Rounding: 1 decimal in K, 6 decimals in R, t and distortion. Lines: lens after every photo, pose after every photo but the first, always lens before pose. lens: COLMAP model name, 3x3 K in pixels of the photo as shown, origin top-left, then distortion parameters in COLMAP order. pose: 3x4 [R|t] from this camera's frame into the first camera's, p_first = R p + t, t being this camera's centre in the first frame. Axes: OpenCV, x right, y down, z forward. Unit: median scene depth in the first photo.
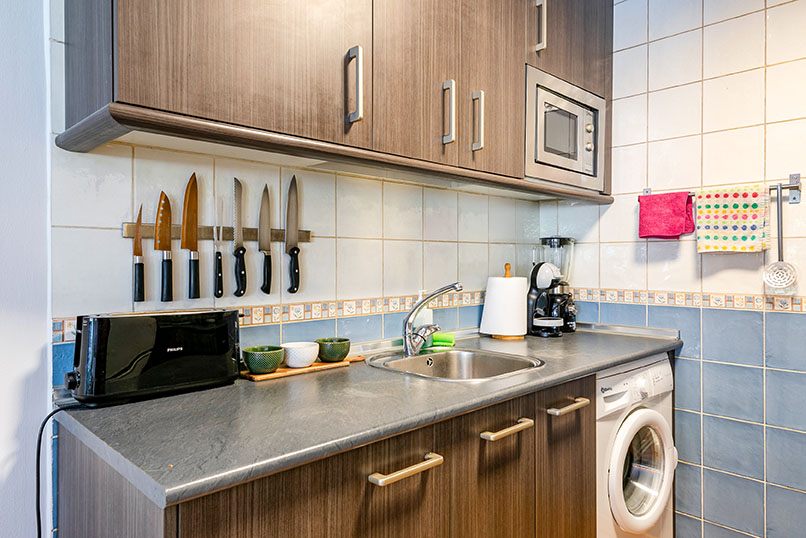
lens RADIAL K [[532.9, 0, 400.1], [0, 532.9, 265.0], [0, 0, 1]] dist [0.026933, -0.001995]
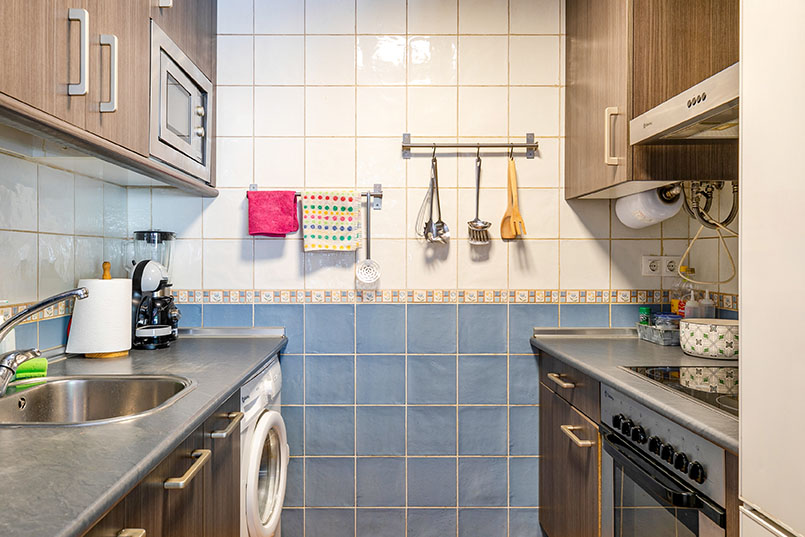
lens RADIAL K [[576.4, 0, 366.2], [0, 576.4, 261.2], [0, 0, 1]] dist [0.005094, -0.000480]
pose [[0.704773, -0.002115, 0.709430, -0.150215], [0.004443, 0.999989, -0.001432, -0.000989], [-0.709419, 0.004161, 0.704775, 0.134765]]
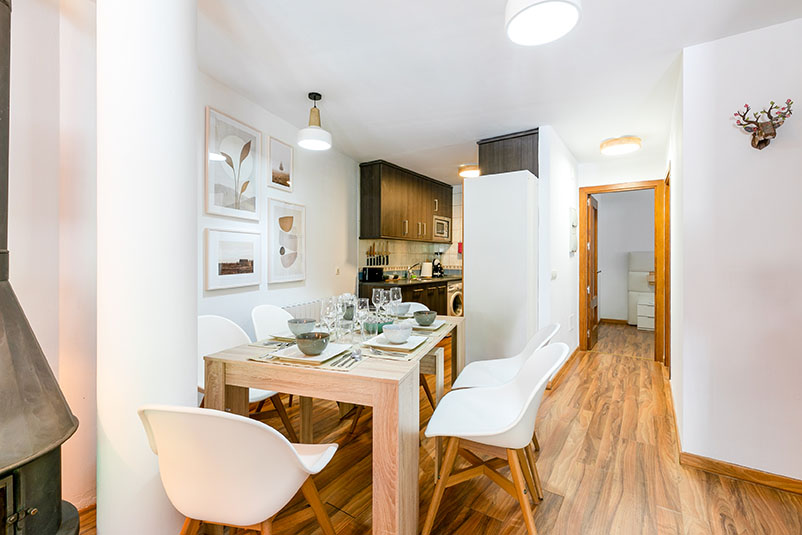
lens RADIAL K [[354.1, 0, 403.9], [0, 354.1, 256.4], [0, 0, 1]] dist [0.000492, 0.000158]
pose [[0.979837, 0.004740, 0.199741, -0.558906], [-0.002272, 0.999918, -0.012585, 0.011129], [-0.199785, 0.011877, 0.979768, -1.745393]]
